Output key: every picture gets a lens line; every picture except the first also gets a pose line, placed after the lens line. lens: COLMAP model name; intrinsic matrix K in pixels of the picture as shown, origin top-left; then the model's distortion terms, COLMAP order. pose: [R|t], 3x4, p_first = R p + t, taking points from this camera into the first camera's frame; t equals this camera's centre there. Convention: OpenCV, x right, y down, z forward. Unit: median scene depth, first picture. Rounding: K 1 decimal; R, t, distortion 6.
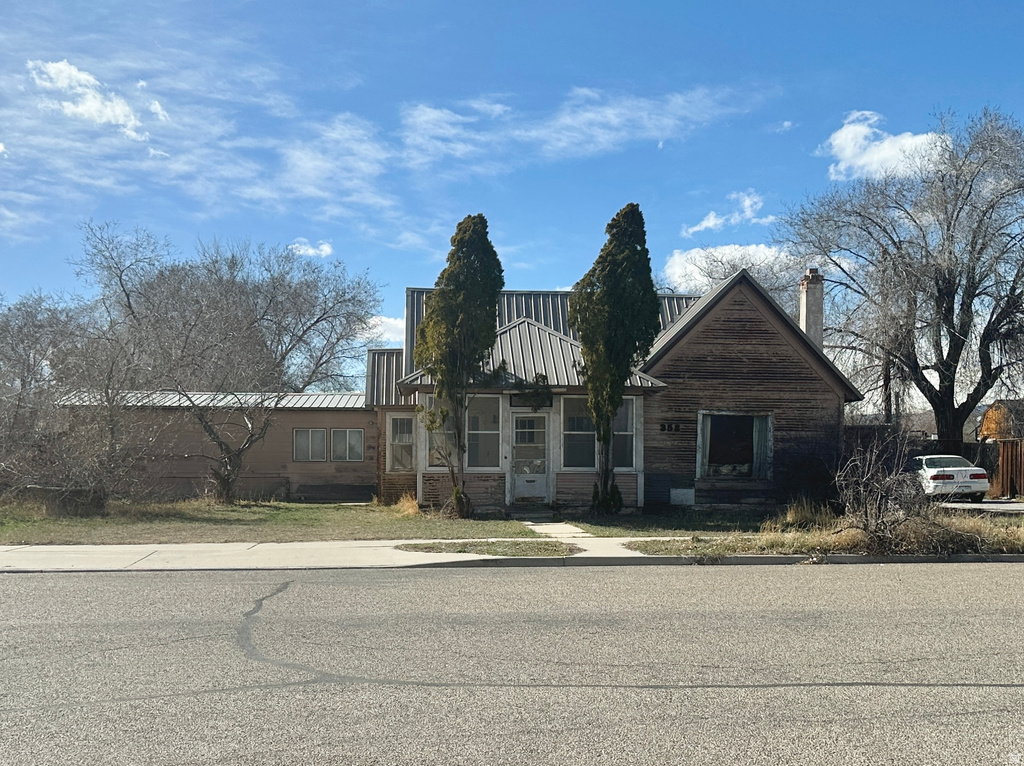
lens RADIAL K [[720.3, 0, 513.5], [0, 720.3, 387.5], [0, 0, 1]] dist [0.030259, 0.000600]
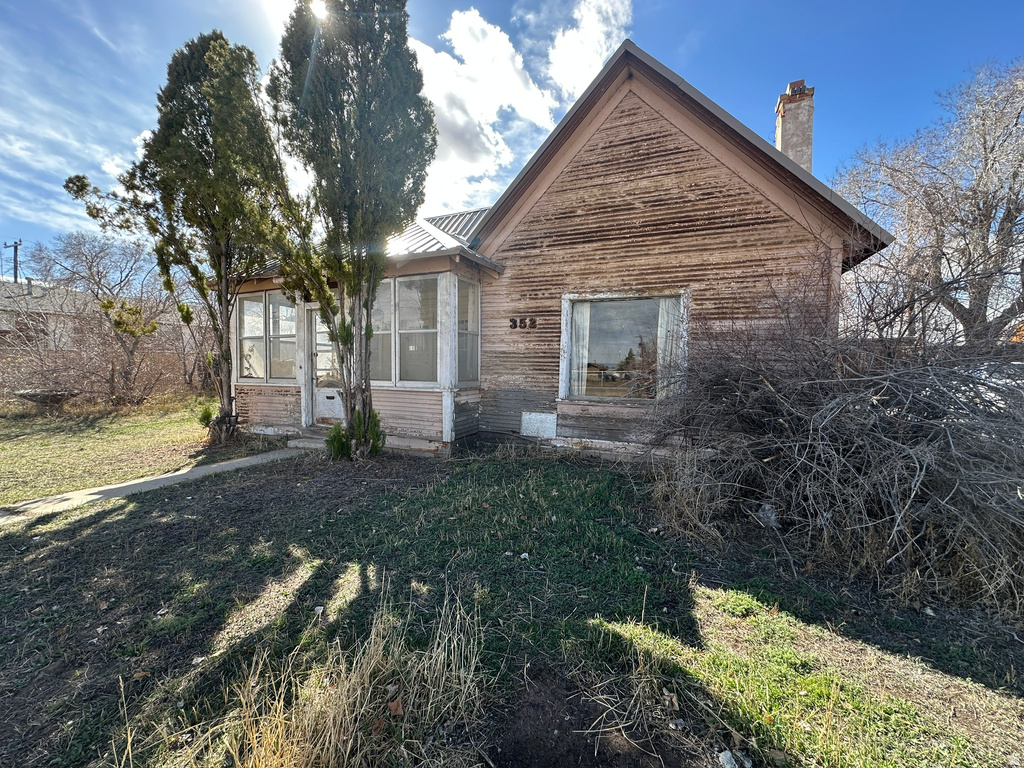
lens RADIAL K [[409.2, 0, 460.8], [0, 409.2, 353.4], [0, 0, 1]] dist [0.000267, 0.000098]
pose [[0.937459, -0.012623, -0.347868, 0.298123], [0.034651, 0.997763, 0.057174, 0.060487], [0.346368, -0.065653, 0.935799, 0.619552]]
